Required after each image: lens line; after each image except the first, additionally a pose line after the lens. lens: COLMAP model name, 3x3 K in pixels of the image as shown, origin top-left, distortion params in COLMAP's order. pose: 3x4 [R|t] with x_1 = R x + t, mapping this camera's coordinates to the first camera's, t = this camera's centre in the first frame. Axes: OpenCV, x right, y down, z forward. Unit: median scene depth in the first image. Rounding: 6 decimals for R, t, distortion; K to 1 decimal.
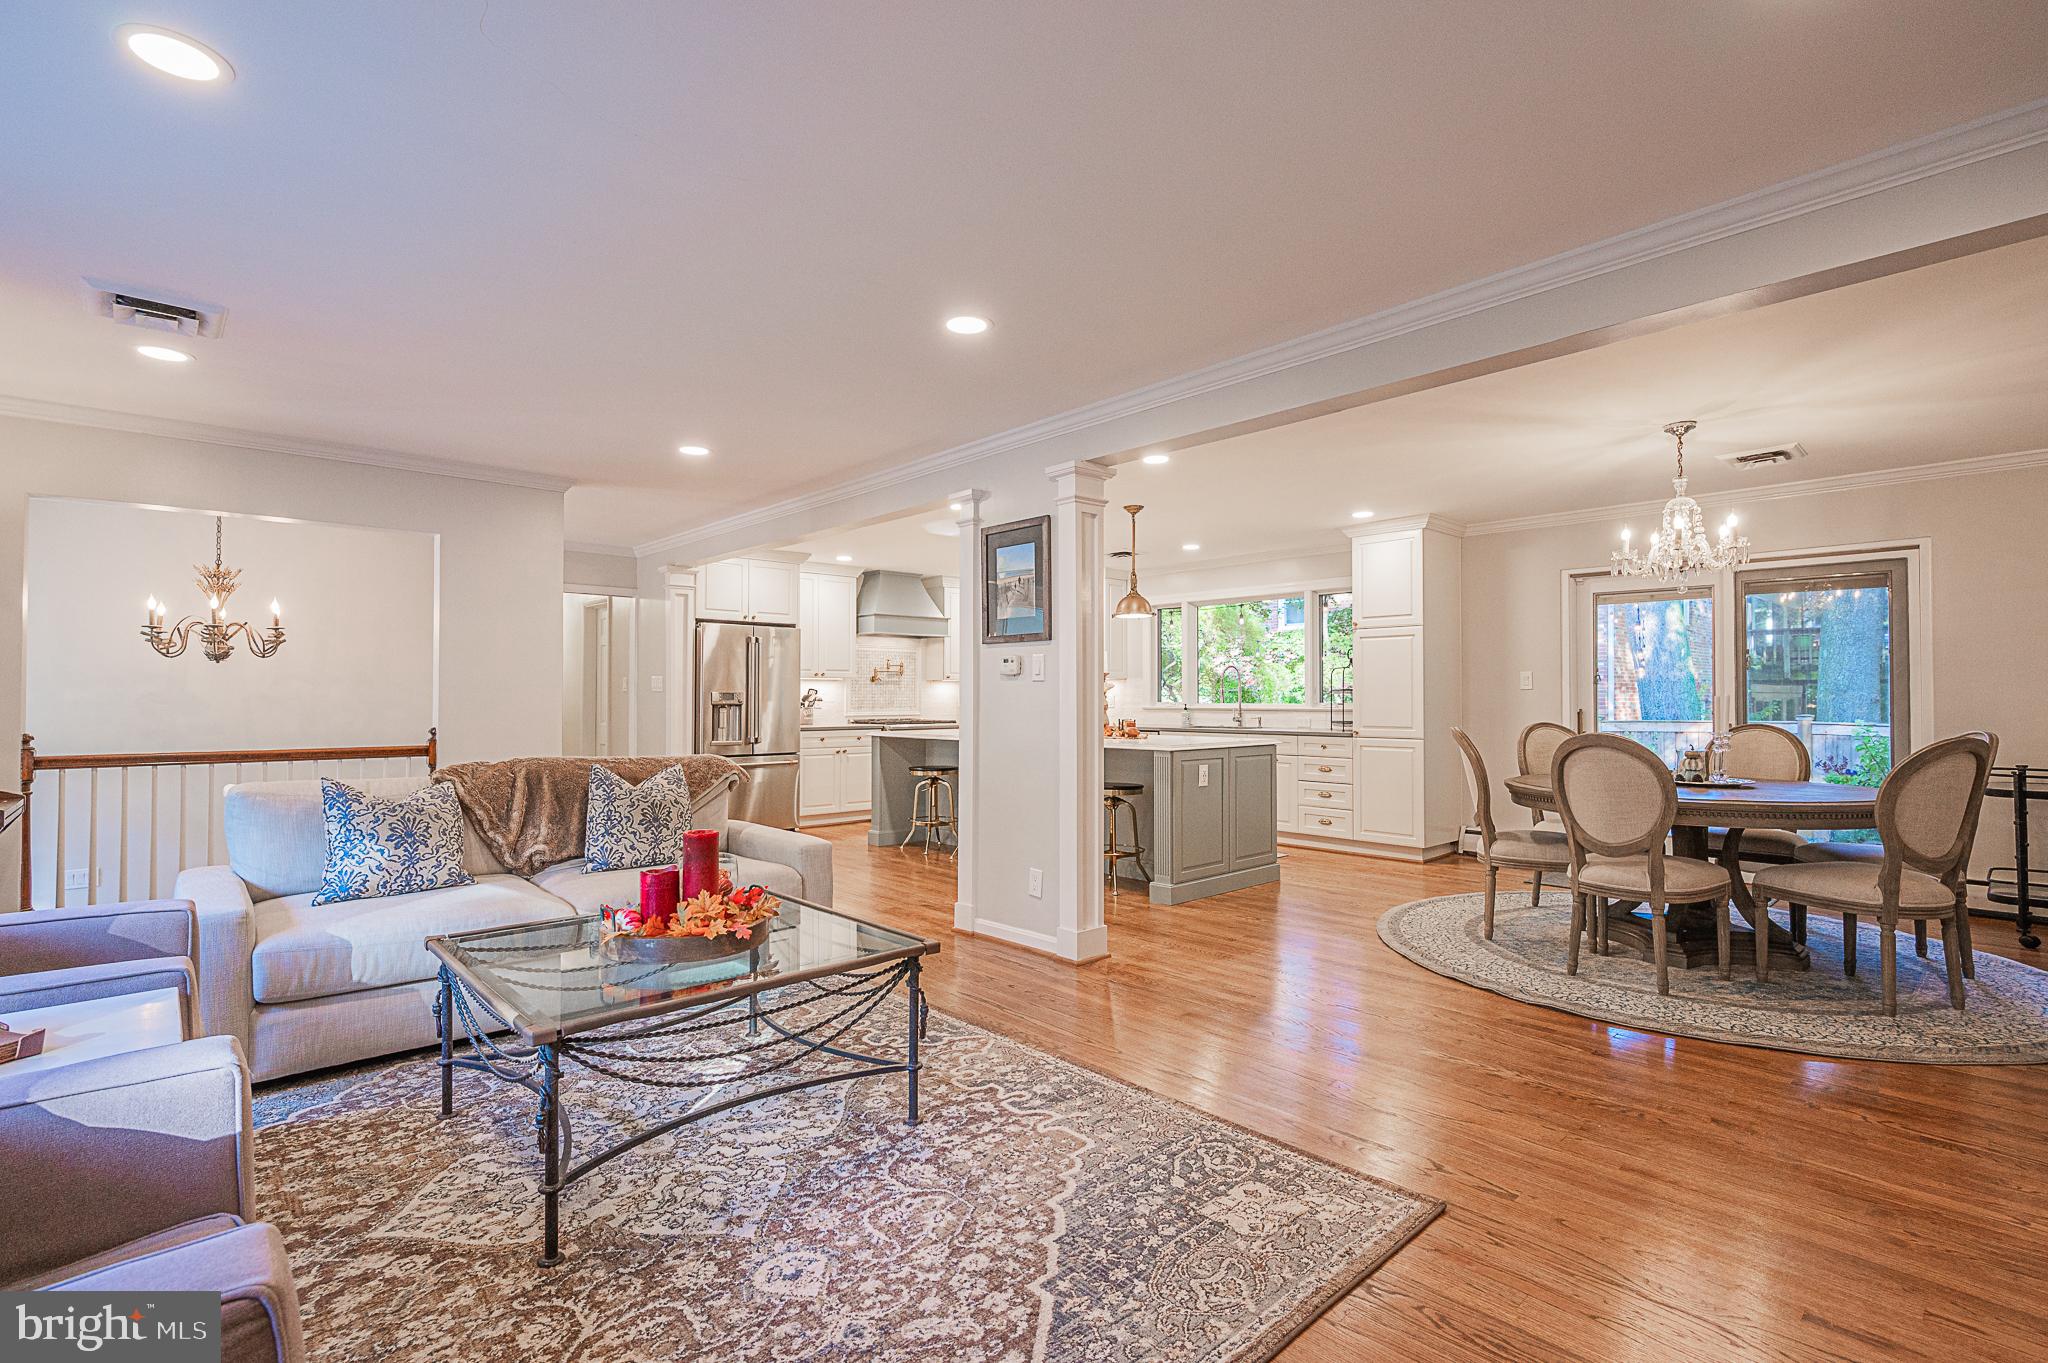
lens RADIAL K [[939.2, 0, 1029.7], [0, 939.2, 685.0], [0, 0, 1]] dist [-0.015723, 0.000128]
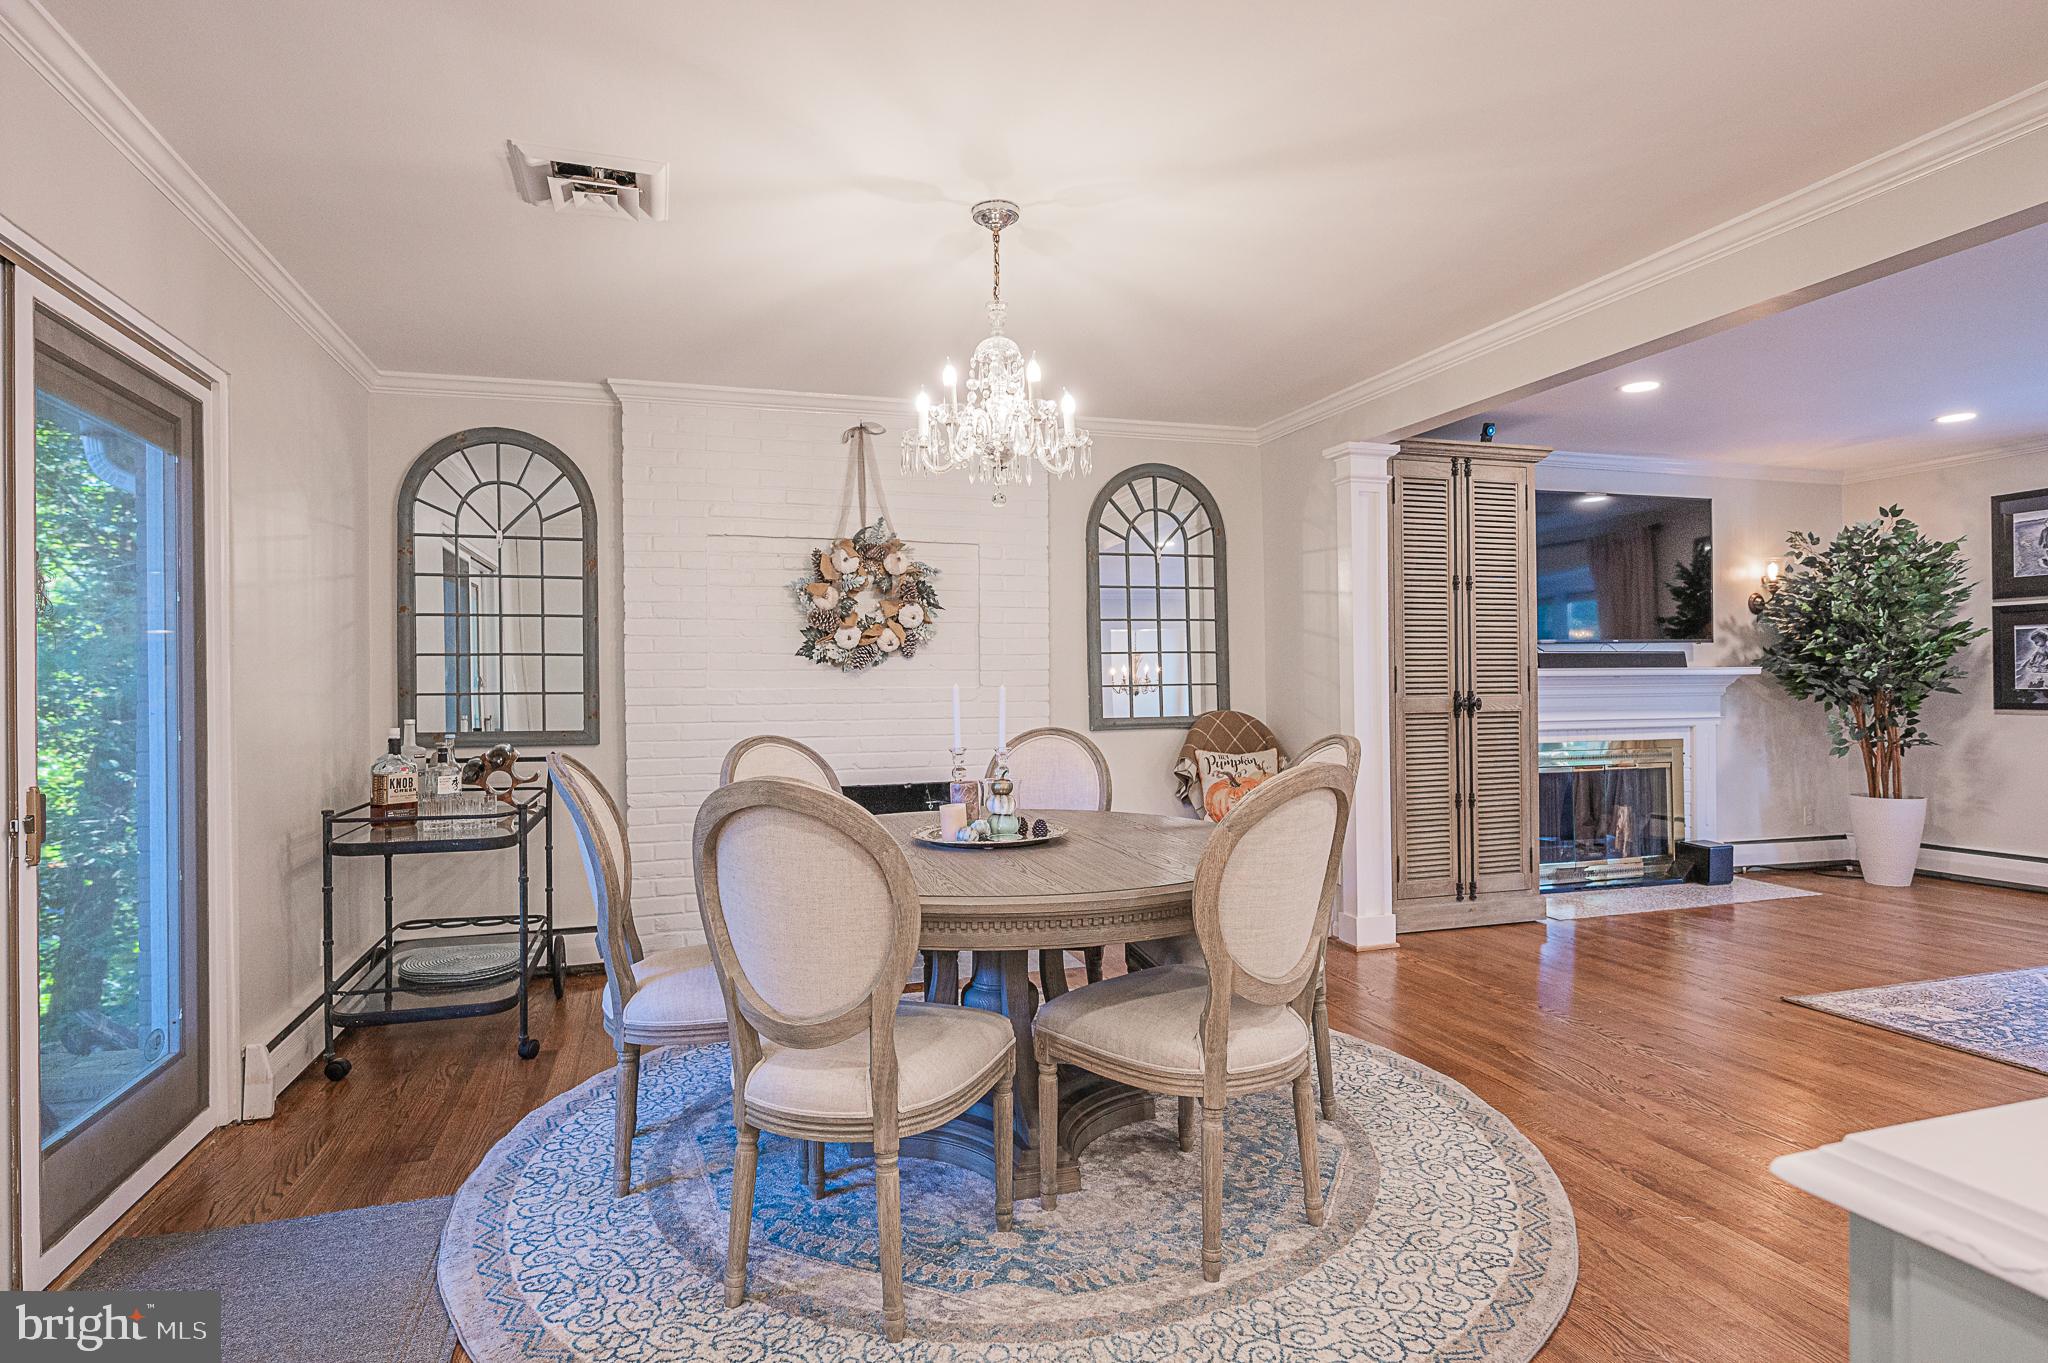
lens RADIAL K [[1074.7, 0, 1024.0], [0, 1074.7, 681.5], [0, 0, 1]] dist [0.000481, 0.000616]
pose [[-0.905872, 0.012294, 0.423373, 0.599294], [0.006452, 0.999863, -0.015230, 0.026546], [-0.423502, -0.011065, -0.905828, 2.307439]]
